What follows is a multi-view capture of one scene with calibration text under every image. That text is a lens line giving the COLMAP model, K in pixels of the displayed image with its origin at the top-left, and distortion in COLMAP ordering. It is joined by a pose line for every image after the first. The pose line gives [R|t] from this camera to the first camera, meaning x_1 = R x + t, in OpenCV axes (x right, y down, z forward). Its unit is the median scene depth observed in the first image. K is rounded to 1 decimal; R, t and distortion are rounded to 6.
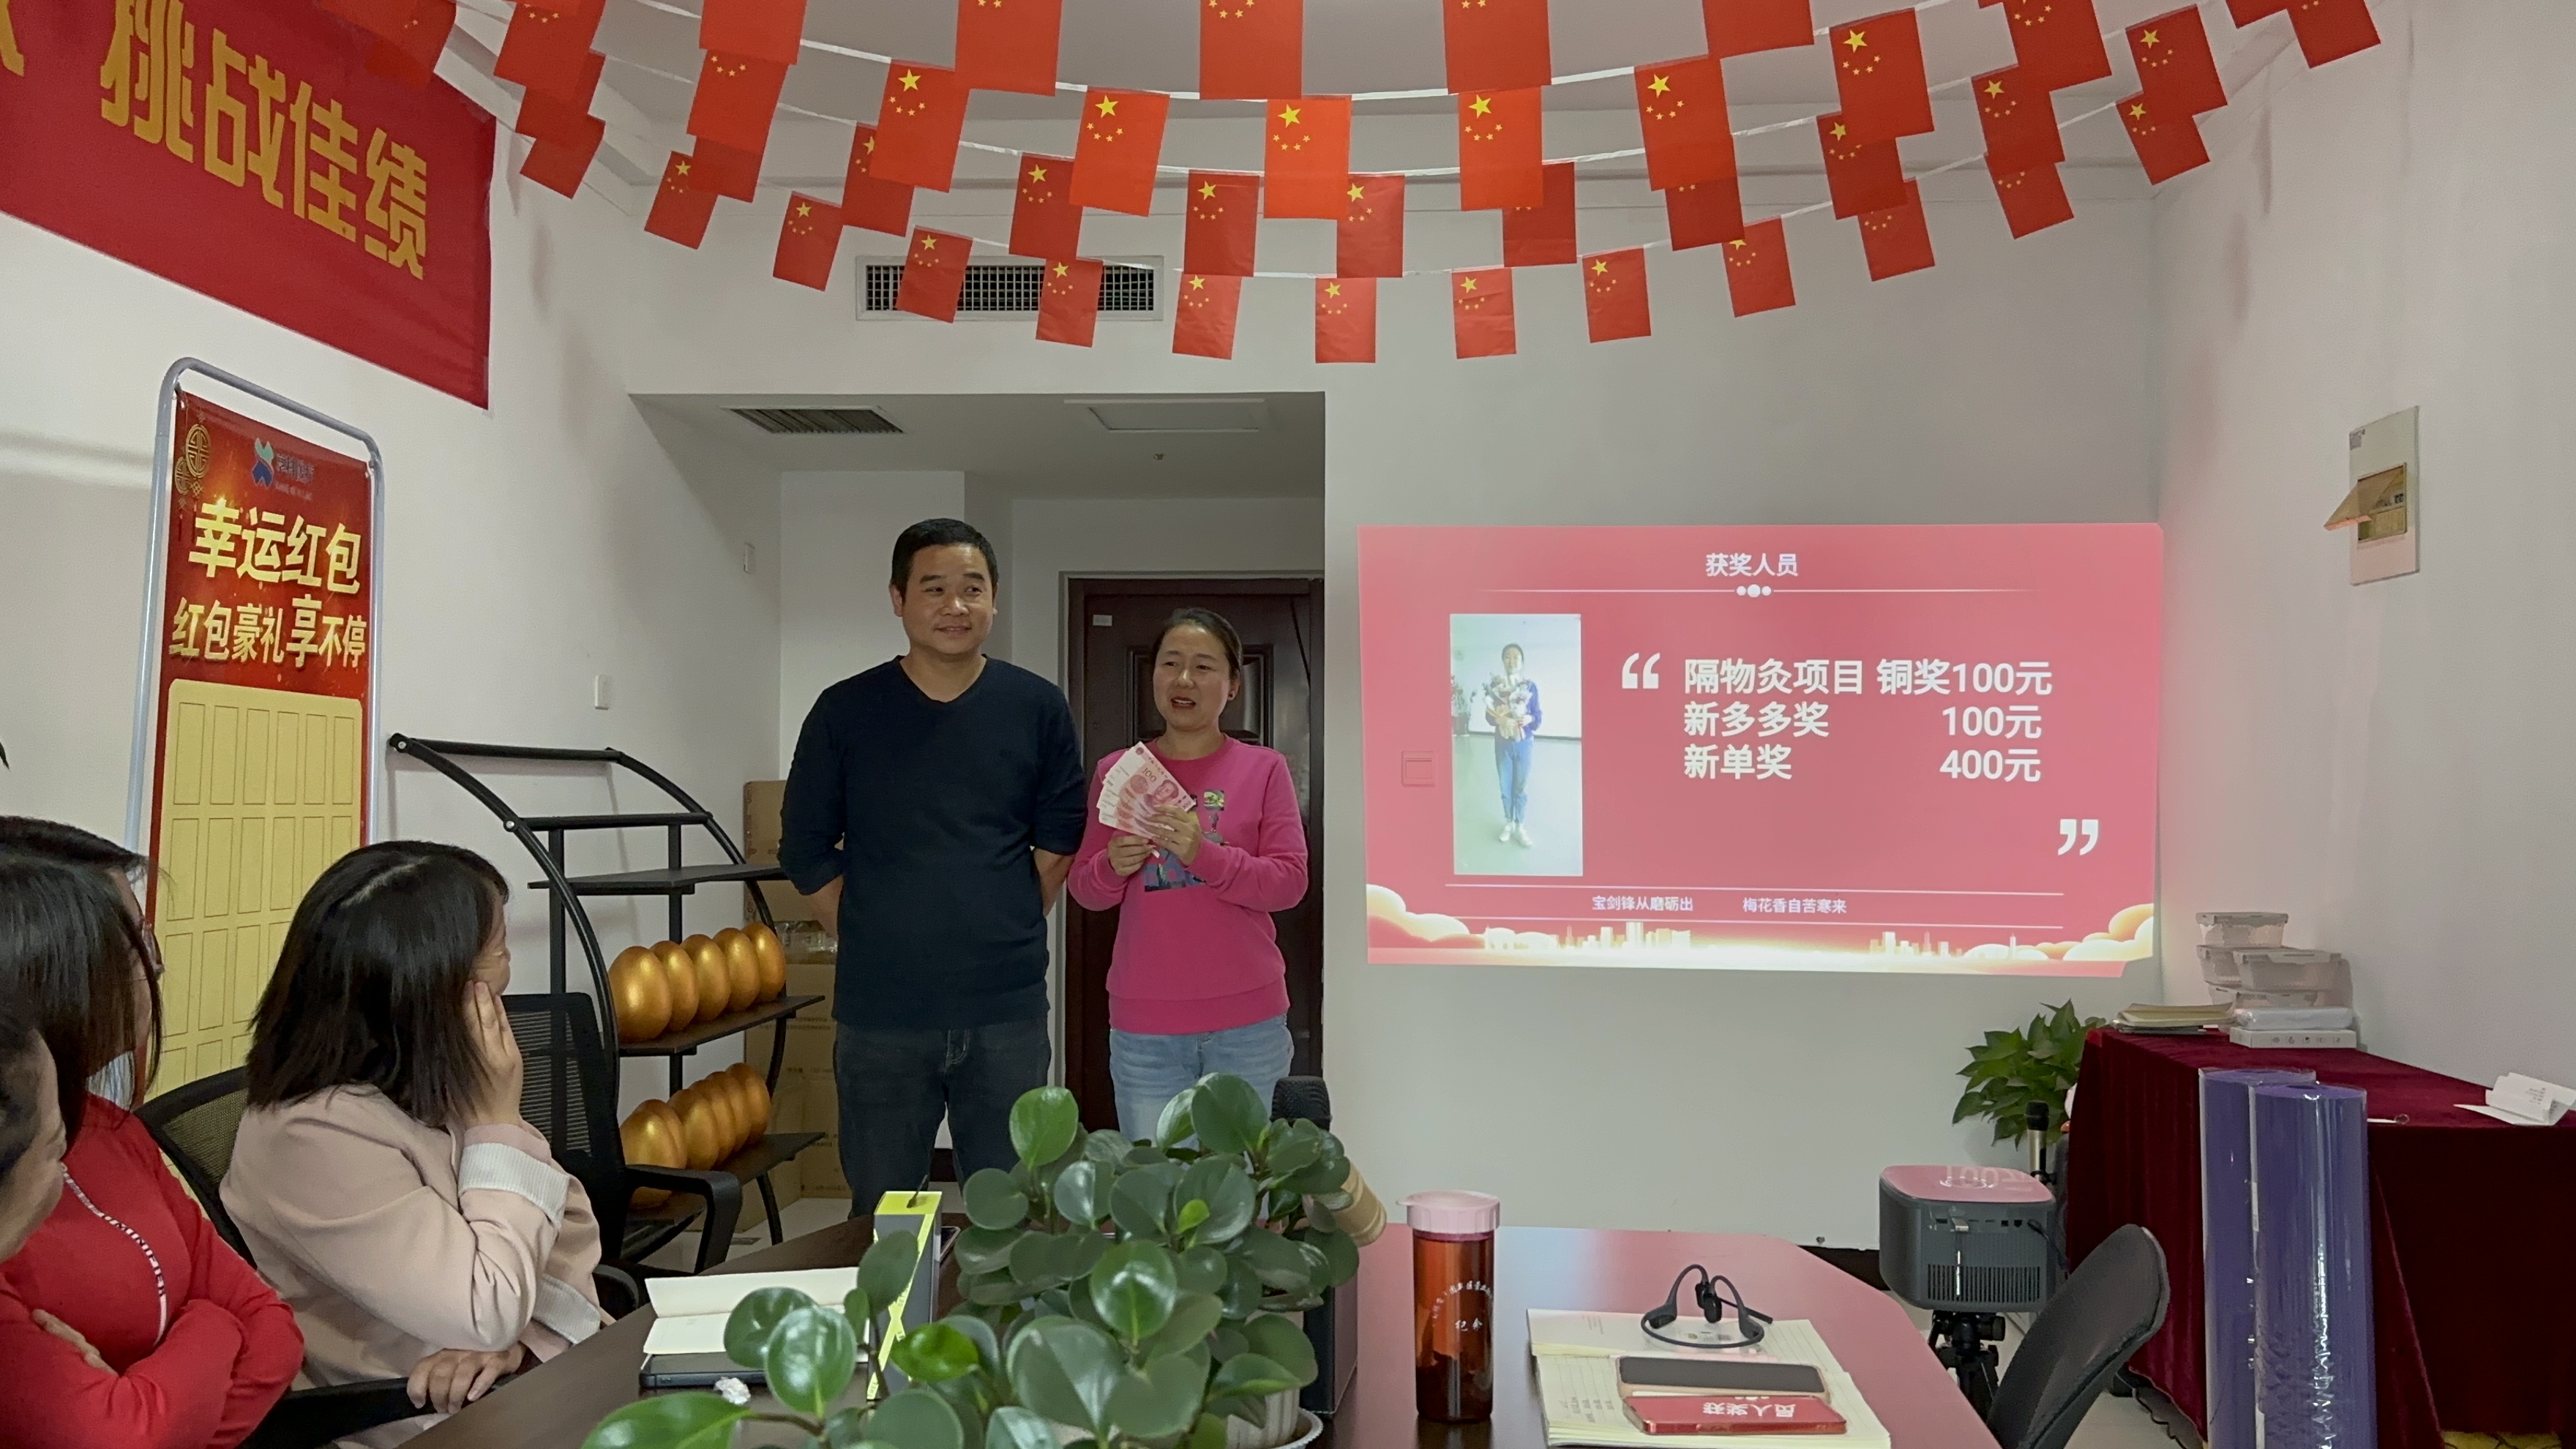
lens RADIAL K [[2222.8, 0, 1282.2], [0, 2222.8, 729.3], [0, 0, 1]] dist [0.186351, -0.405826]
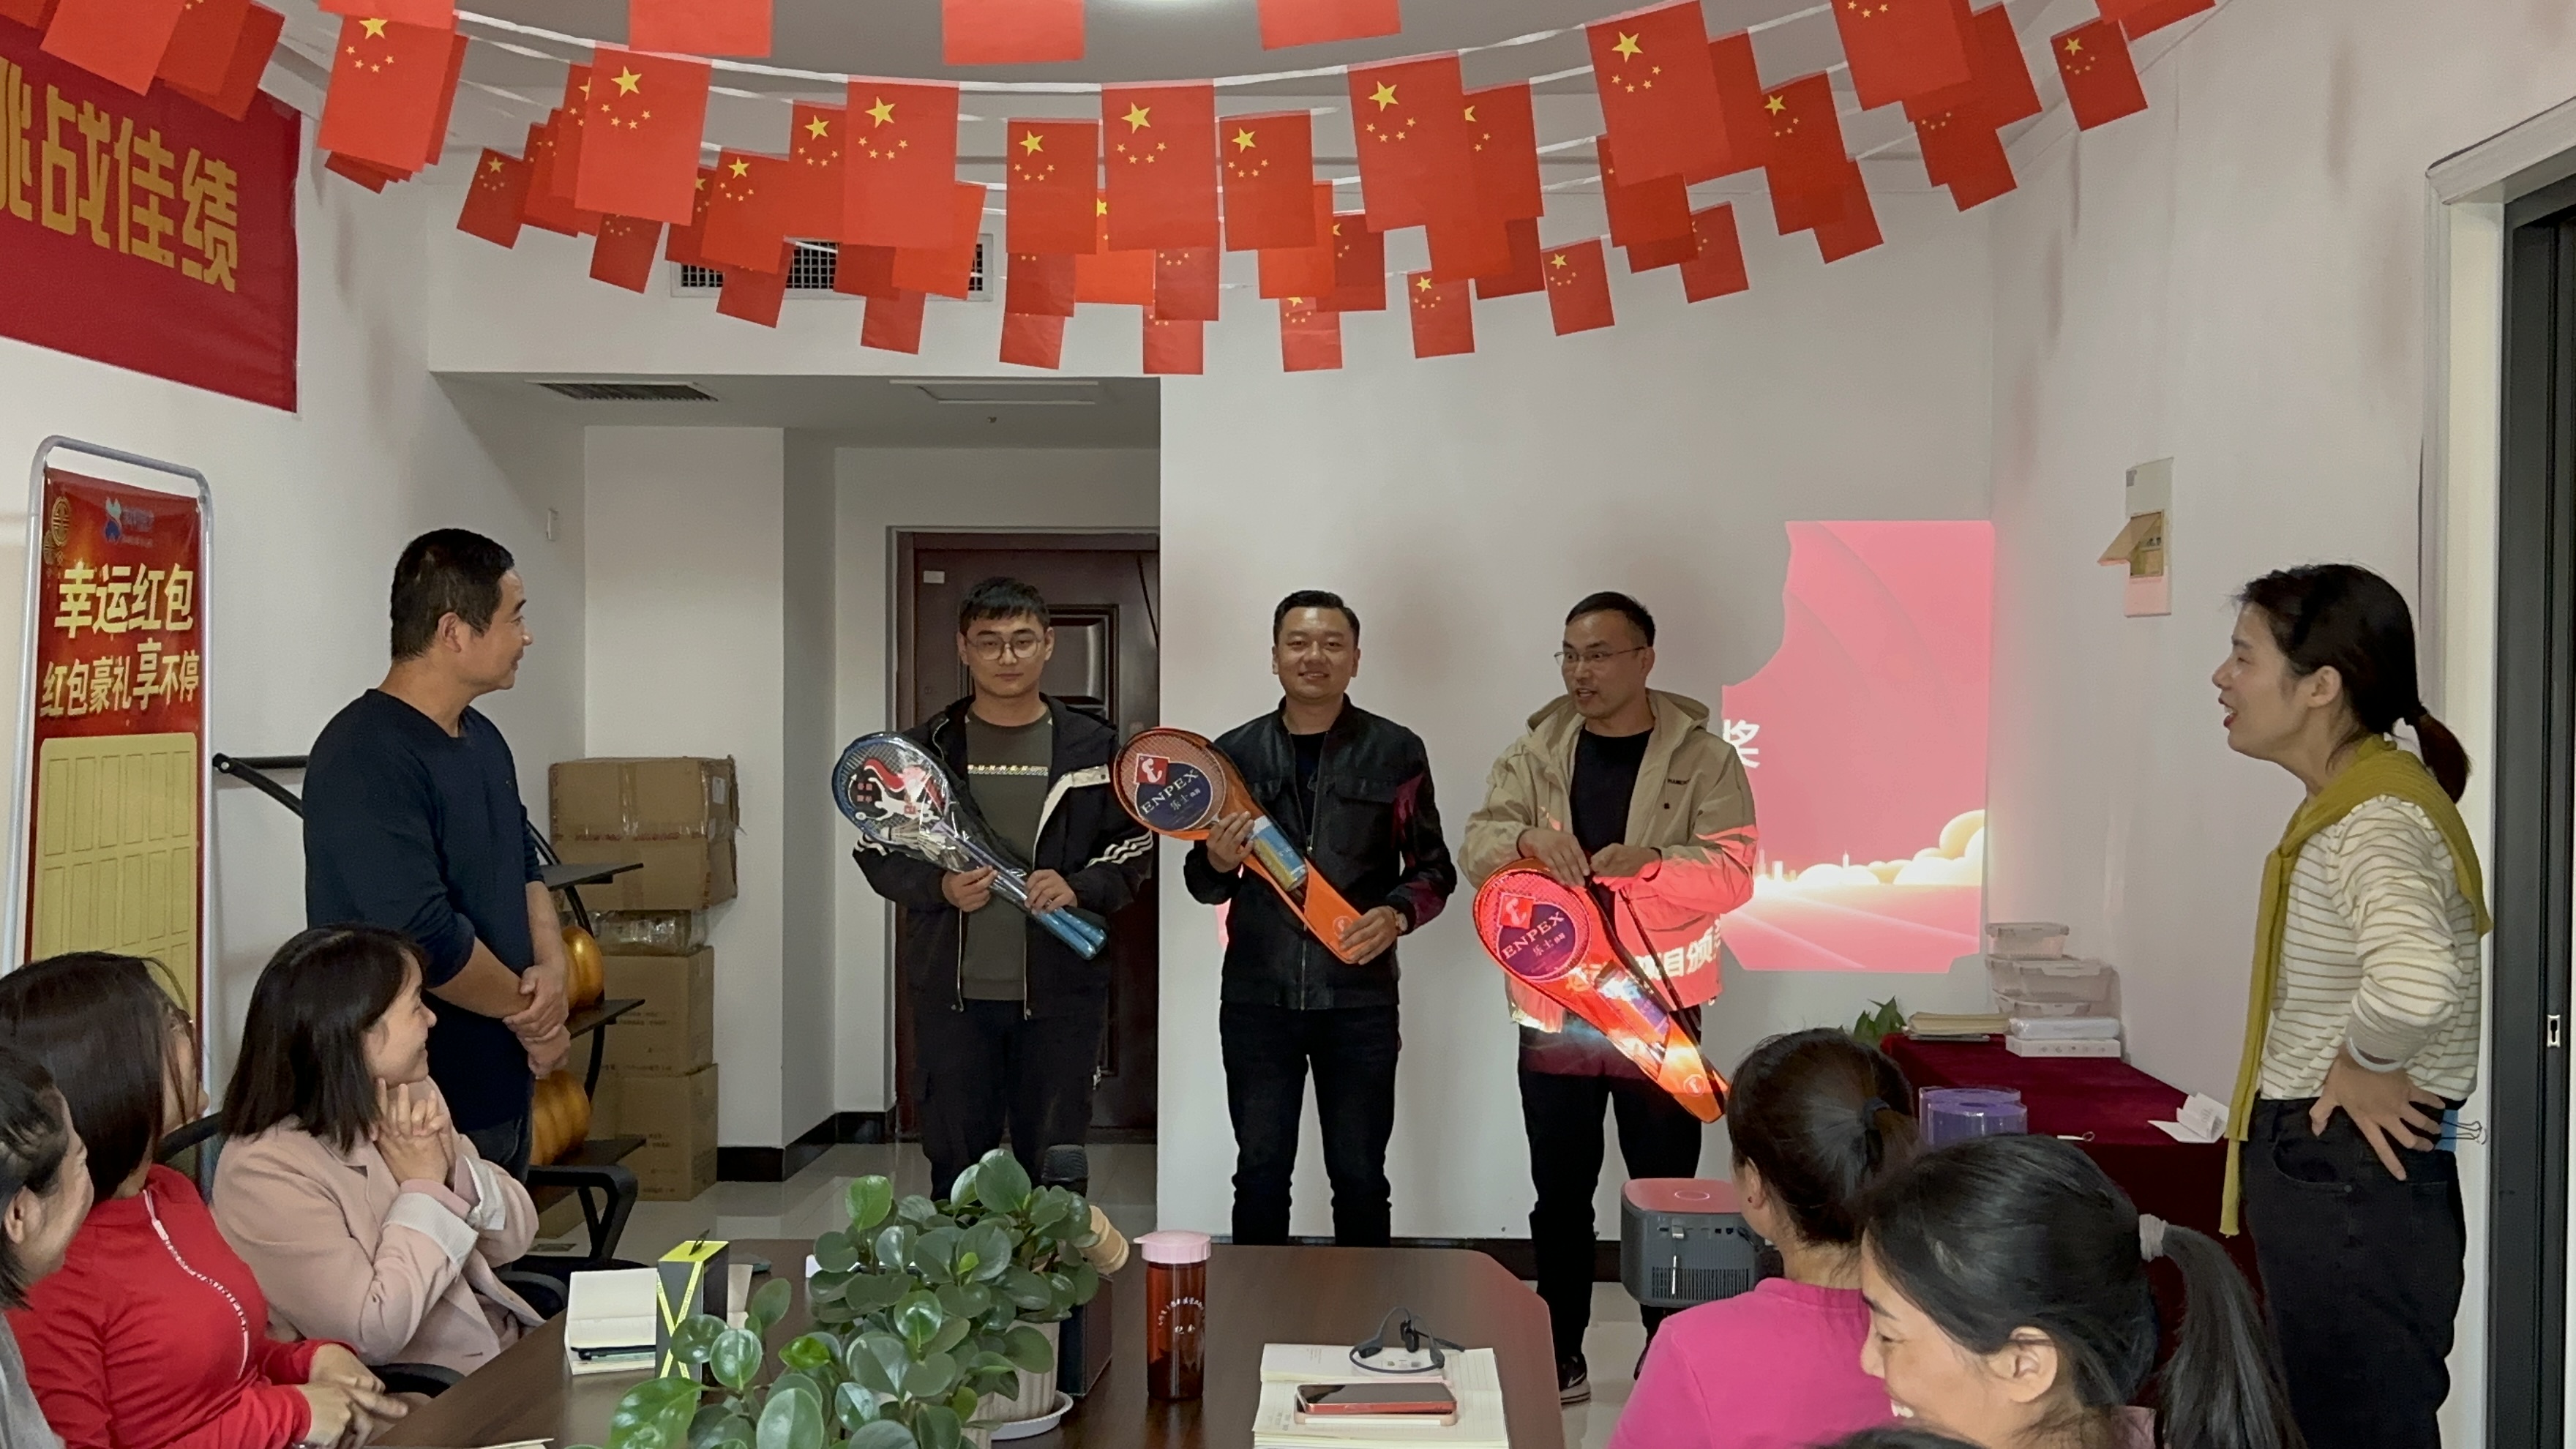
lens RADIAL K [[2713.1, 0, 1288.0], [0, 2713.1, 724.5], [0, 0, 1]] dist [0.211219, -0.507049]
pose [[0.998997, -0.000031, 0.044788, 0.029183], [-0.001955, 0.999017, 0.044297, -0.071605], [-0.044745, -0.044340, 0.998014, -0.263219]]
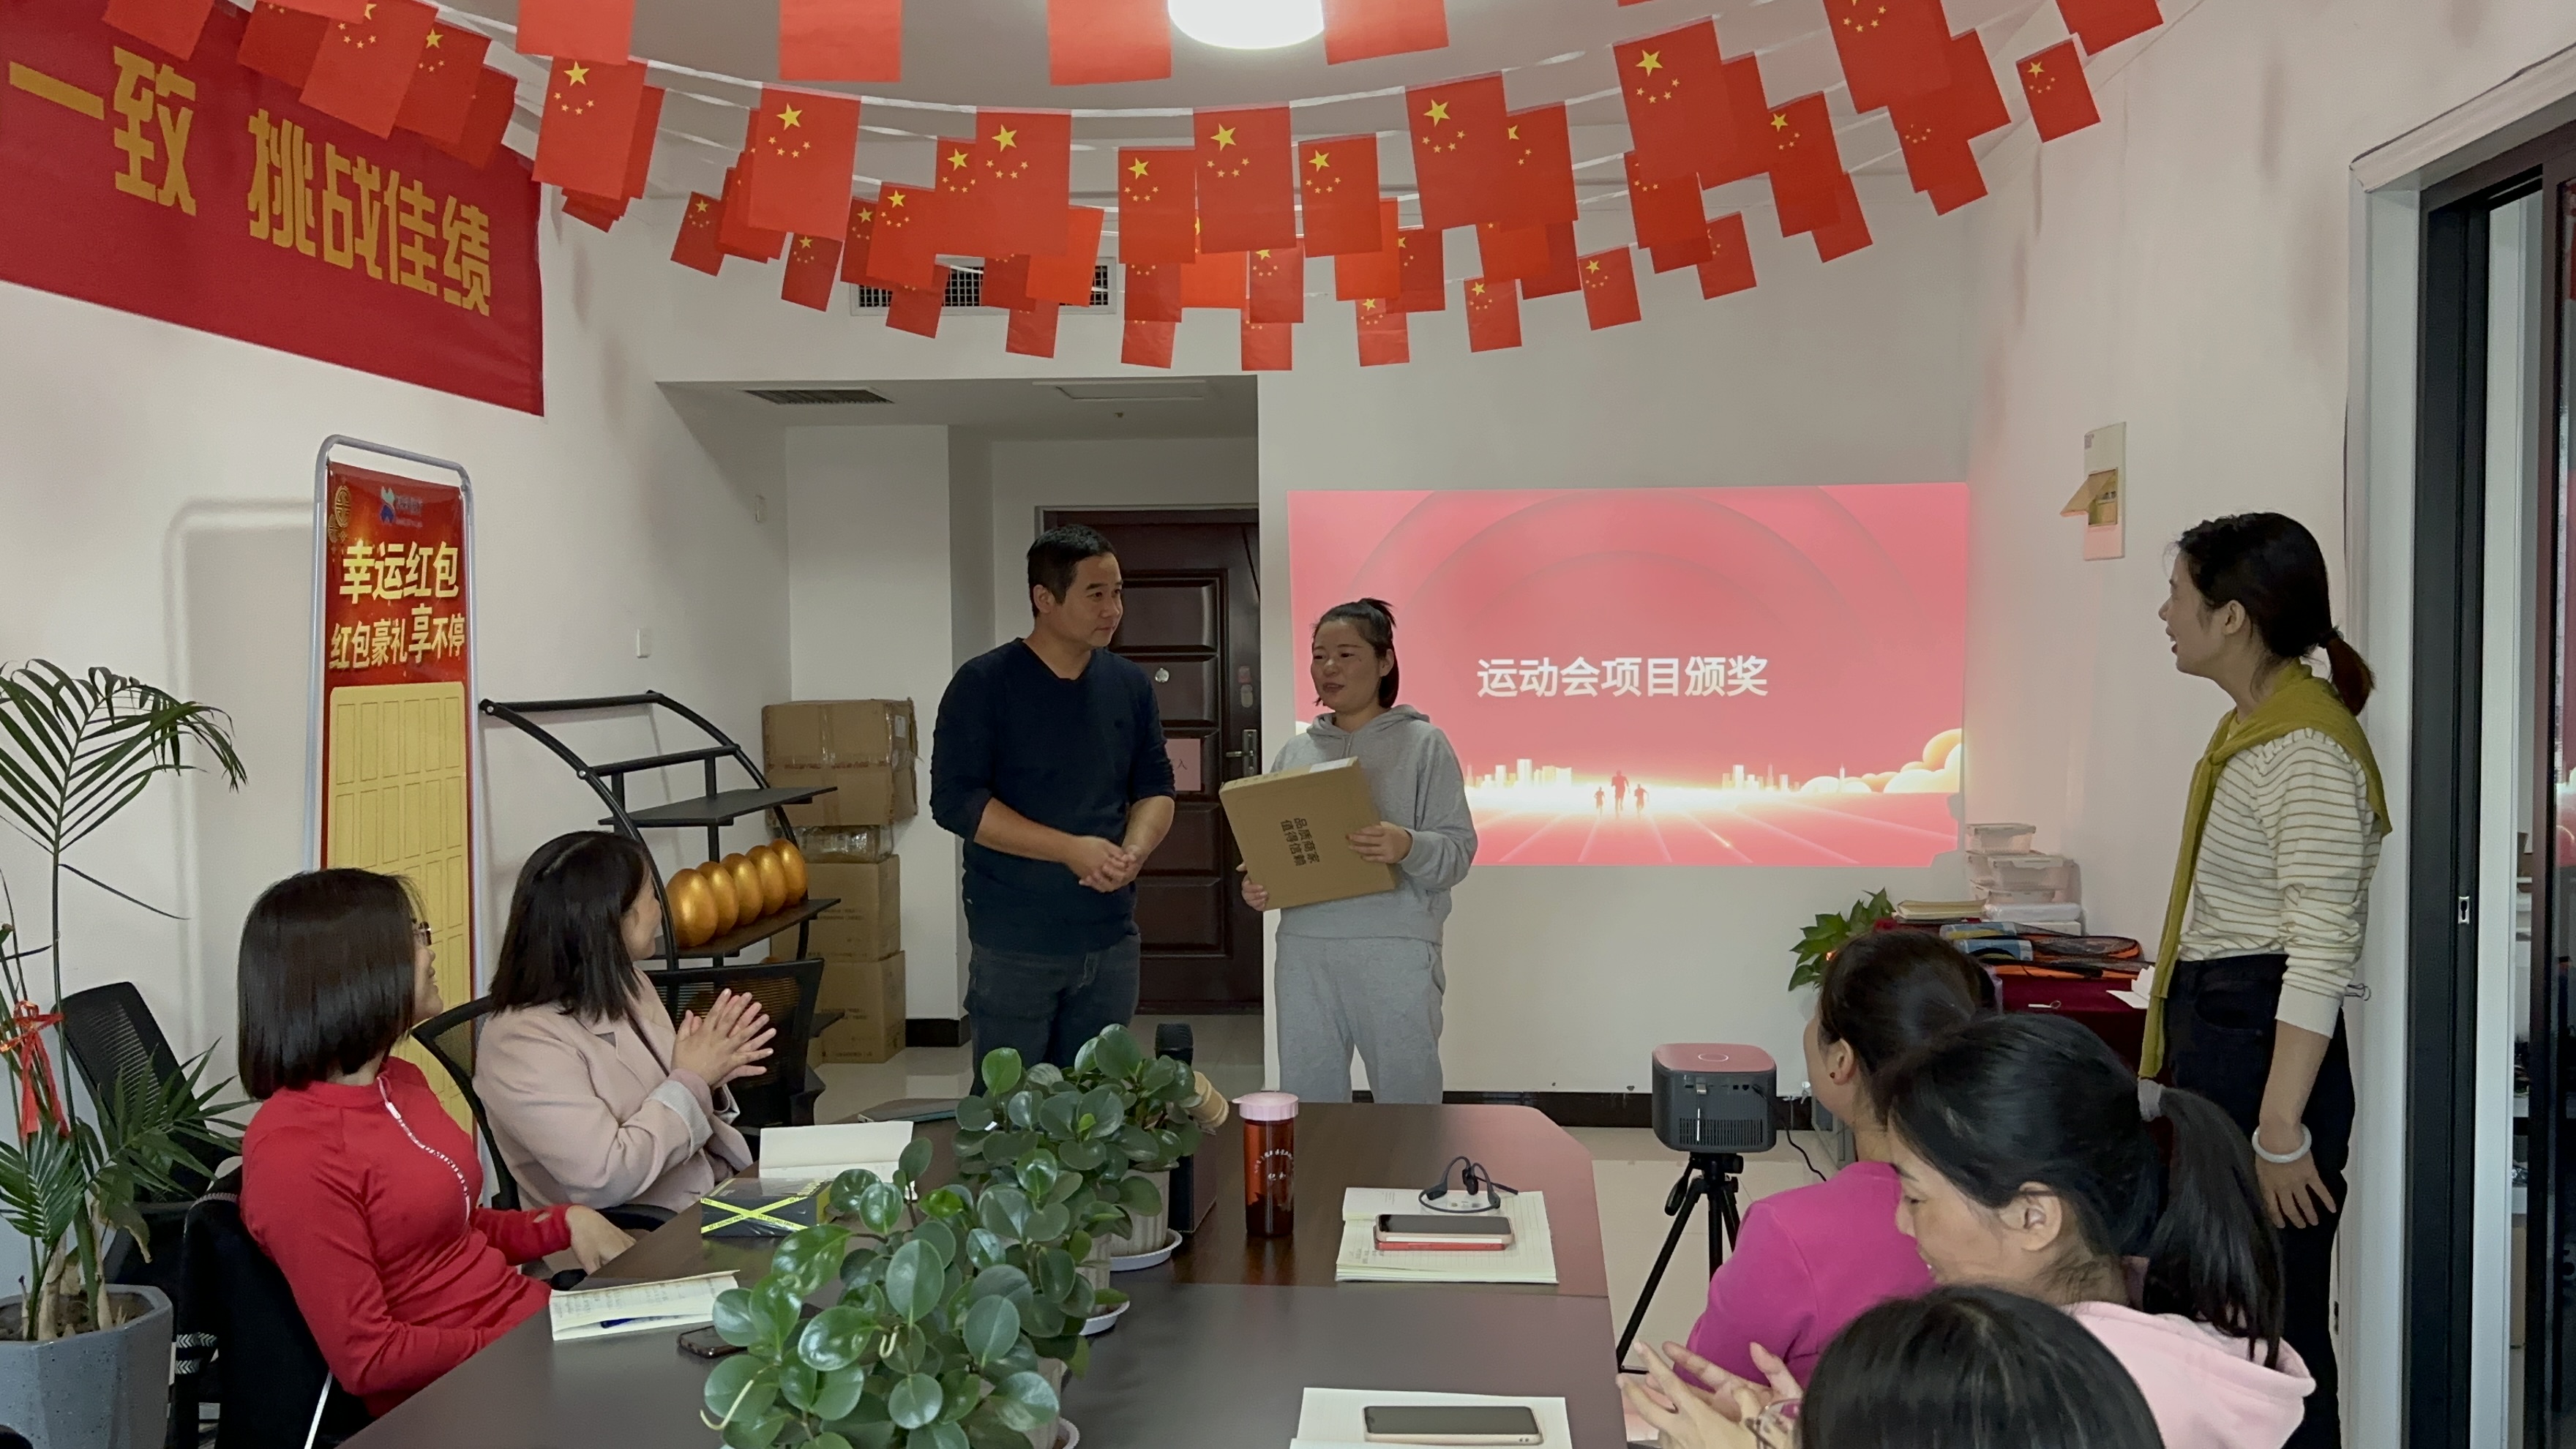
lens RADIAL K [[2222.8, 0, 1282.2], [0, 2222.8, 729.3], [0, 0, 1]] dist [0.186351, -0.405826]
pose [[0.999901, -0.013814, 0.002850, 0.035491], [0.013579, 0.997429, 0.070358, -0.066592], [-0.003815, -0.070312, 0.997518, -0.229334]]
